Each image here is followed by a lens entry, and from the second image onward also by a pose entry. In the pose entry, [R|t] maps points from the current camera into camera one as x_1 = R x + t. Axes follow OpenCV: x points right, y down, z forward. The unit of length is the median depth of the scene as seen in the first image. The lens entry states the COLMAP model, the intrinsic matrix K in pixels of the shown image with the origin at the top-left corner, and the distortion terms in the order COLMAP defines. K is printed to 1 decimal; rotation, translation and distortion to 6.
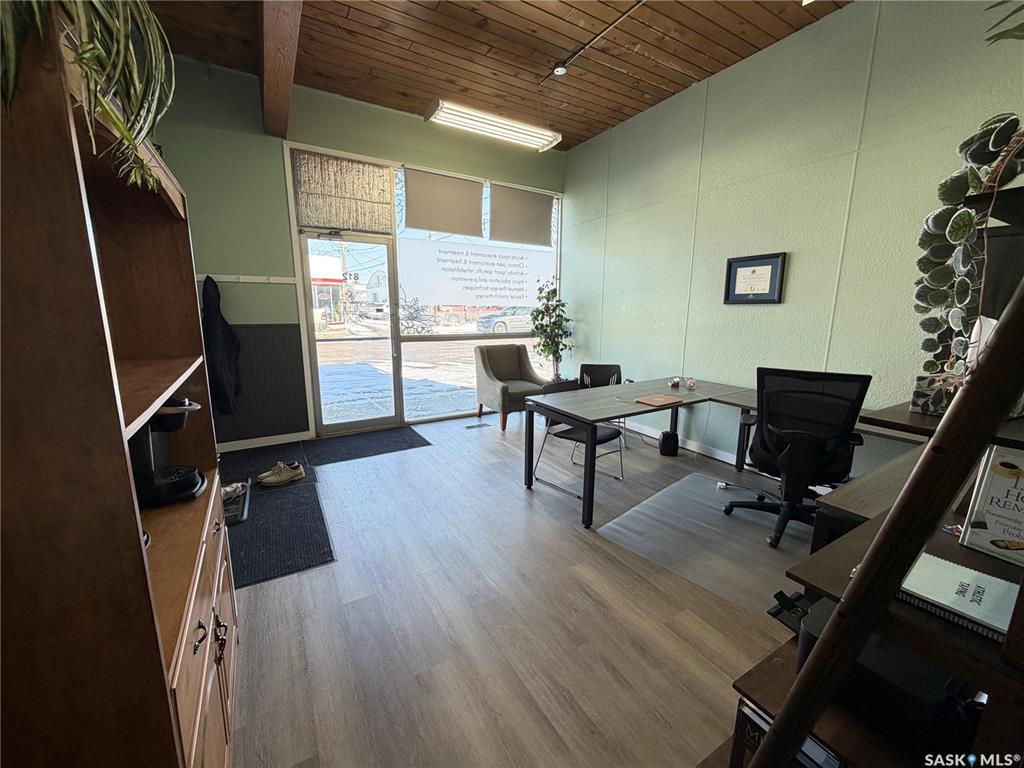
lens RADIAL K [[407.4, 0, 509.6], [0, 407.4, 383.6], [0, 0, 1]] dist [0.000019, 0.000122]
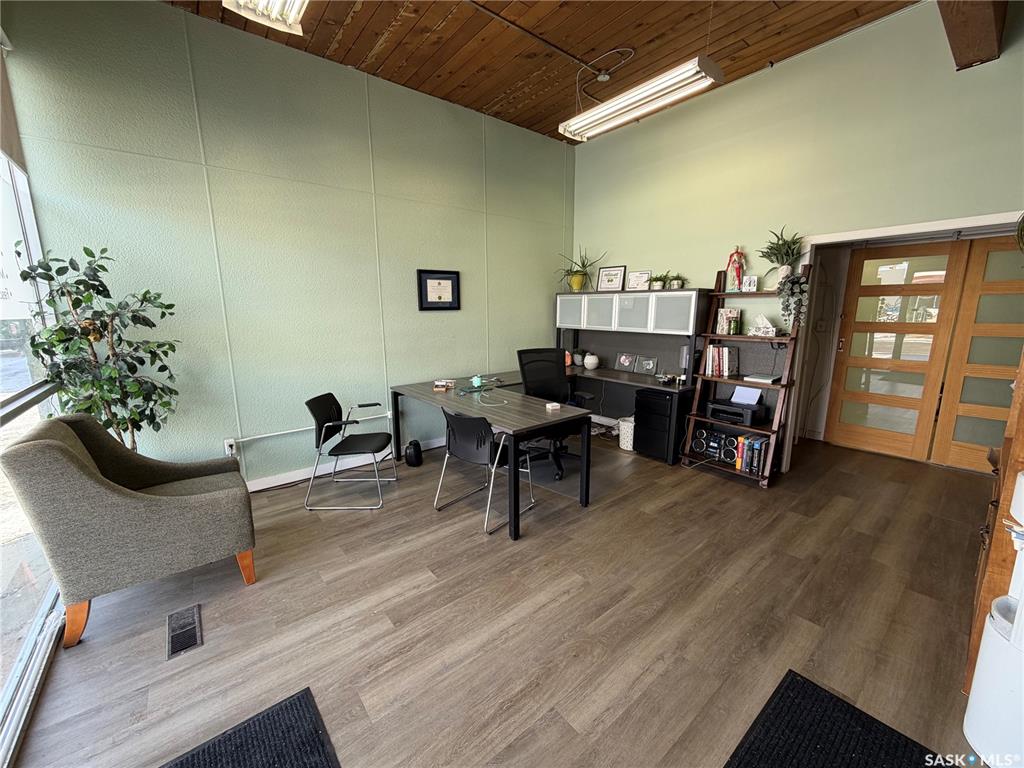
lens RADIAL K [[407.4, 0, 509.6], [0, 407.4, 383.6], [0, 0, 1]] dist [0.000019, 0.000122]
pose [[-0.145793, -0.180207, 0.972764, -0.657832], [0.189141, 0.960056, 0.206200, -0.200913], [-0.971066, 0.214052, -0.105885, 0.994876]]
